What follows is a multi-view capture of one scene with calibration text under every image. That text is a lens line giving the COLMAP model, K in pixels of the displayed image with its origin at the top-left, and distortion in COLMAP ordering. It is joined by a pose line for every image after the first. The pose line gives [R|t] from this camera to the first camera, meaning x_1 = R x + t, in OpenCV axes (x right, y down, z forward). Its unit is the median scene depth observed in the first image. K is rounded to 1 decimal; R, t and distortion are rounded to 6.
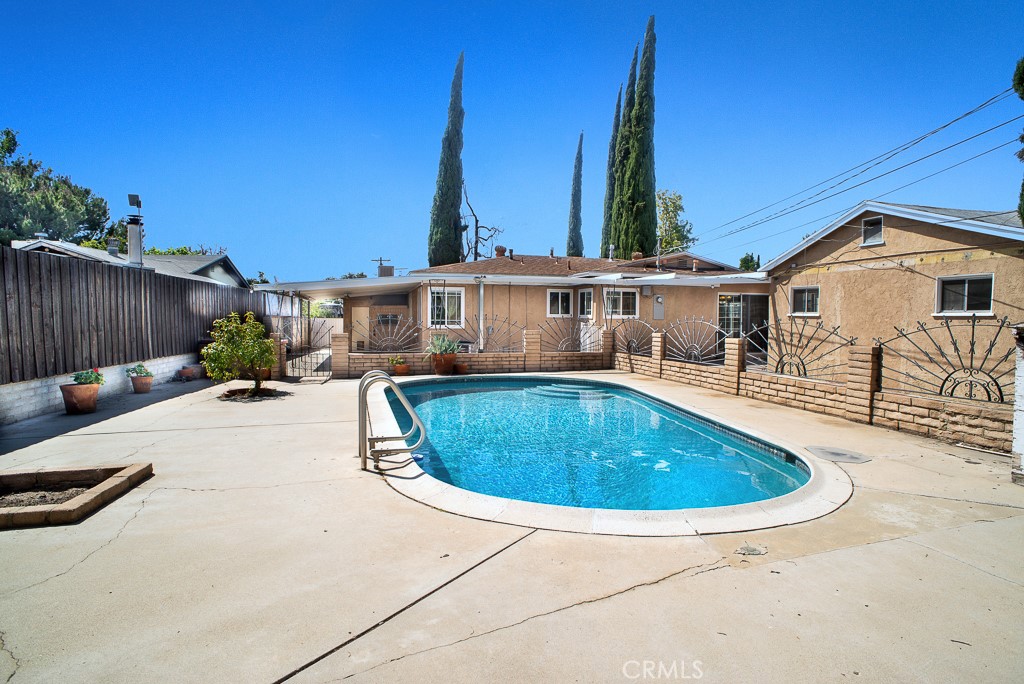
lens RADIAL K [[581.7, 0, 512.2], [0, 581.7, 344.4], [0, 0, 1]] dist [-0.000670, 0.006323]
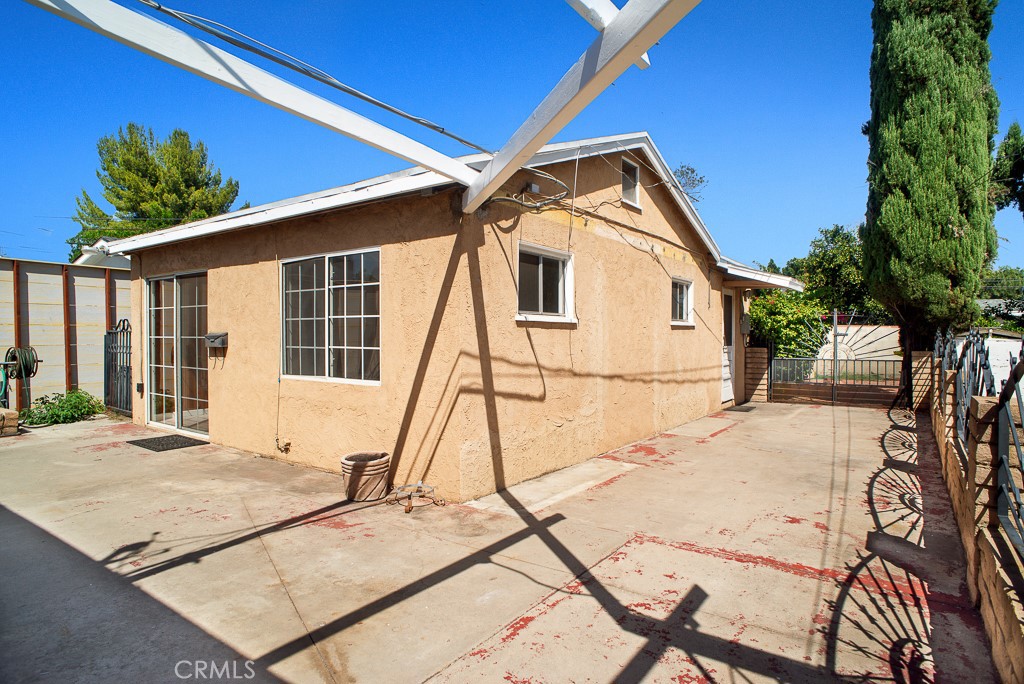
lens RADIAL K [[581.7, 0, 511.0], [0, 581.7, 335.2], [0, 0, 1]] dist [-0.000670, 0.006323]
pose [[-0.692529, -0.032690, 0.720649, 0.255481], [0.017782, 0.997896, 0.062355, -0.073934], [-0.721171, 0.055997, -0.690490, 1.464057]]
